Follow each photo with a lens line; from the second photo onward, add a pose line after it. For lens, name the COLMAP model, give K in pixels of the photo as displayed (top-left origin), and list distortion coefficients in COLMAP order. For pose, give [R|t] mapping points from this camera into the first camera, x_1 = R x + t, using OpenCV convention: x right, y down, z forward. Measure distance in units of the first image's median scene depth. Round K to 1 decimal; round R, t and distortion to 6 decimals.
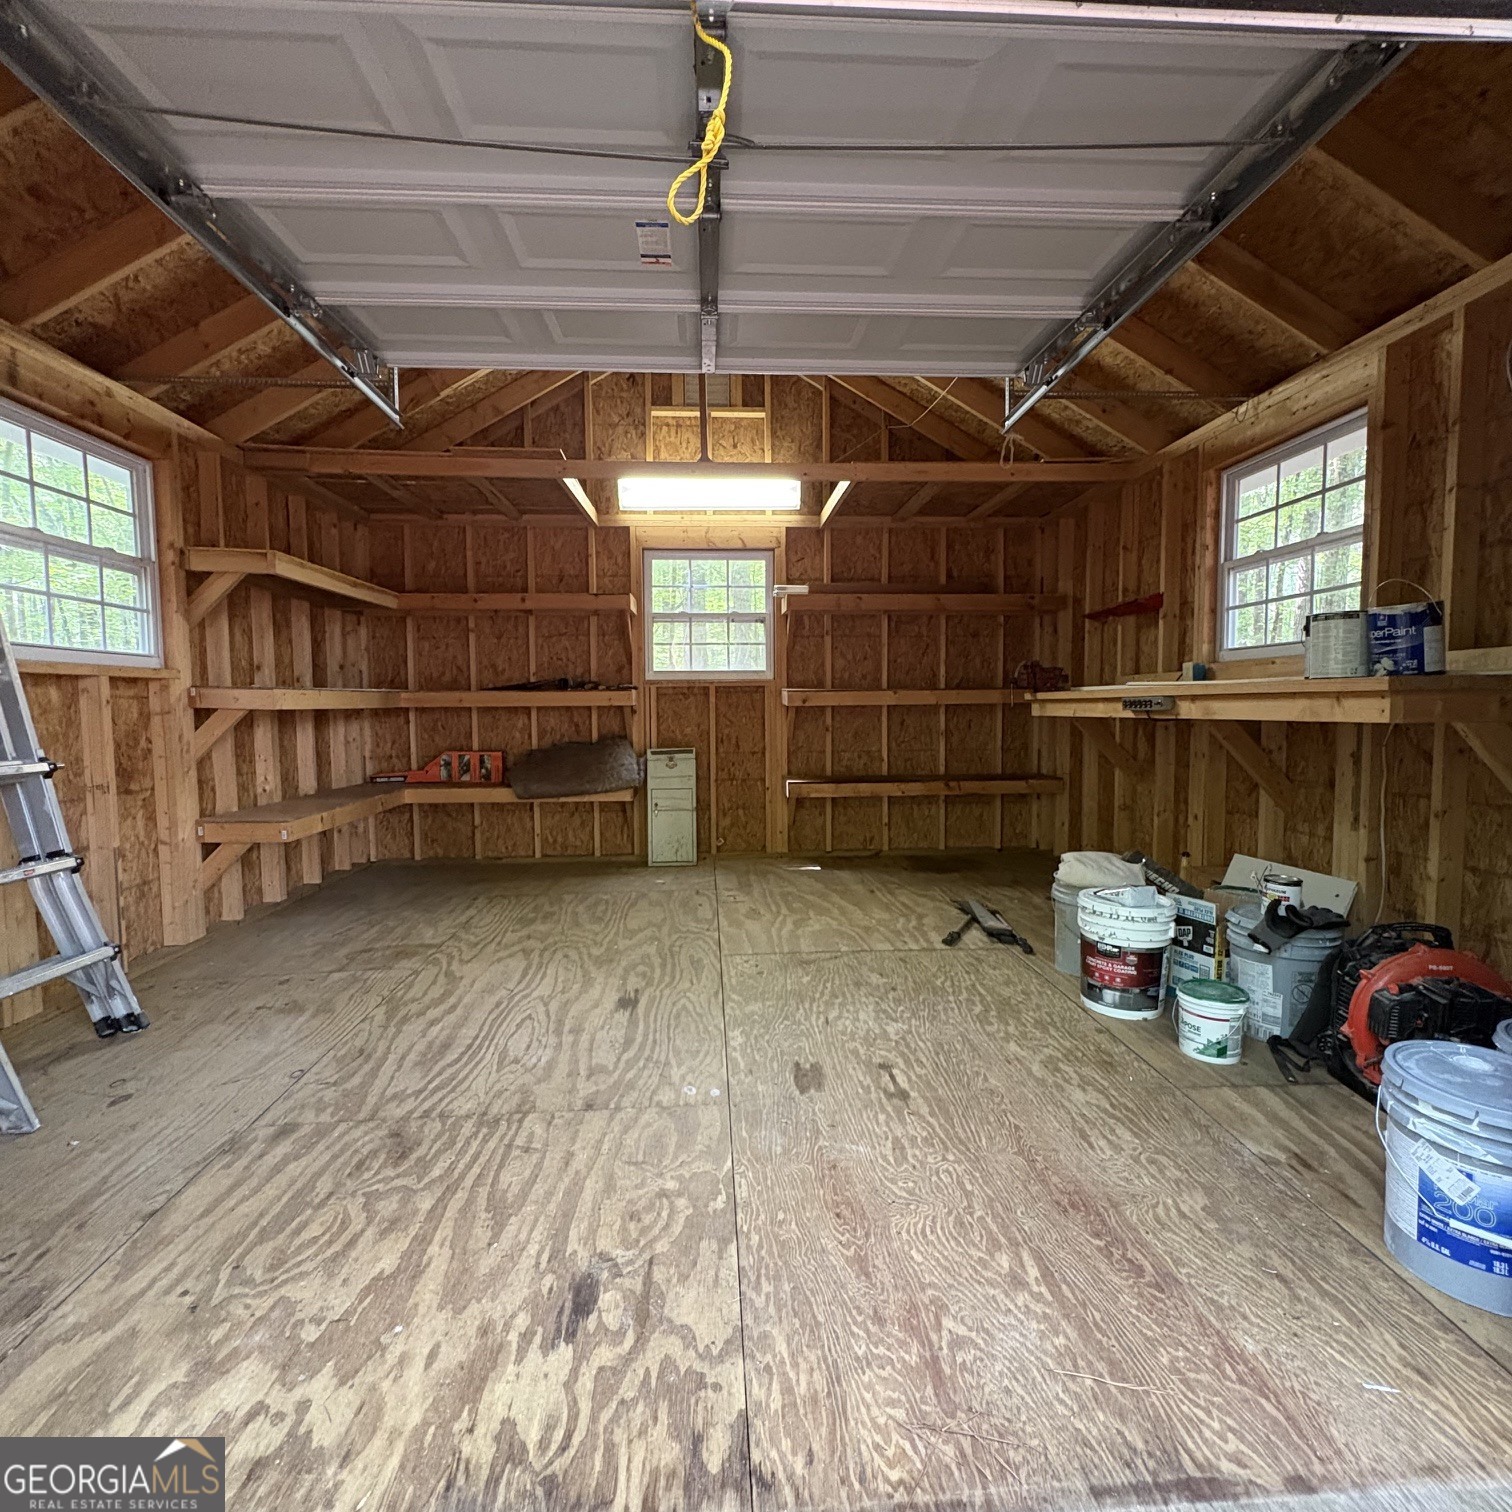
lens RADIAL K [[799.8, 0, 756.1], [0, 799.8, 754.6], [0, 0, 1]] dist [-0.000995, 0.000454]
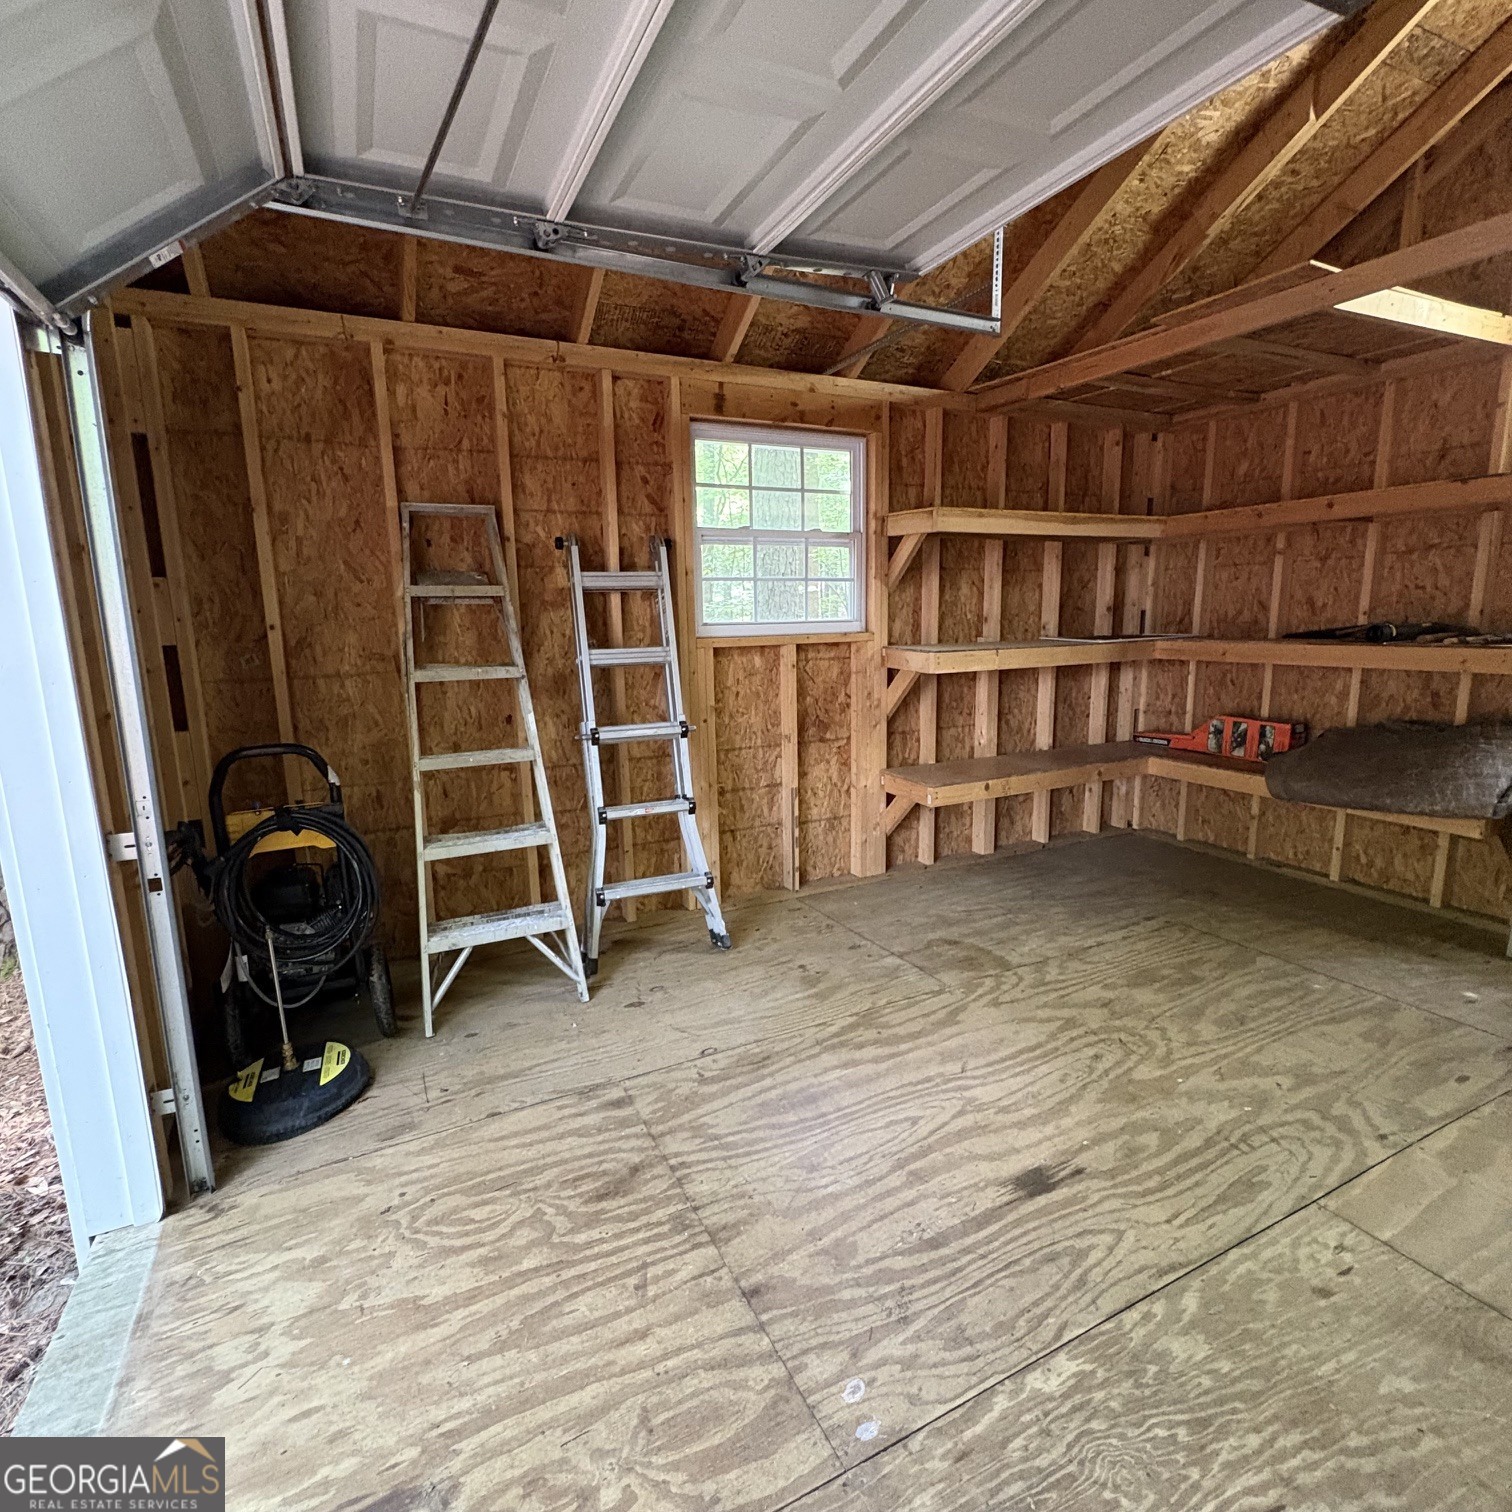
lens RADIAL K [[799.8, 0, 756.8], [0, 799.8, 758.9], [0, 0, 1]] dist [-0.000995, 0.000454]
pose [[0.386793, 0.163241, -0.907603, 0.235893], [-0.041458, 0.986290, 0.159726, -0.105226], [0.921234, -0.024153, 0.388257, 0.434780]]
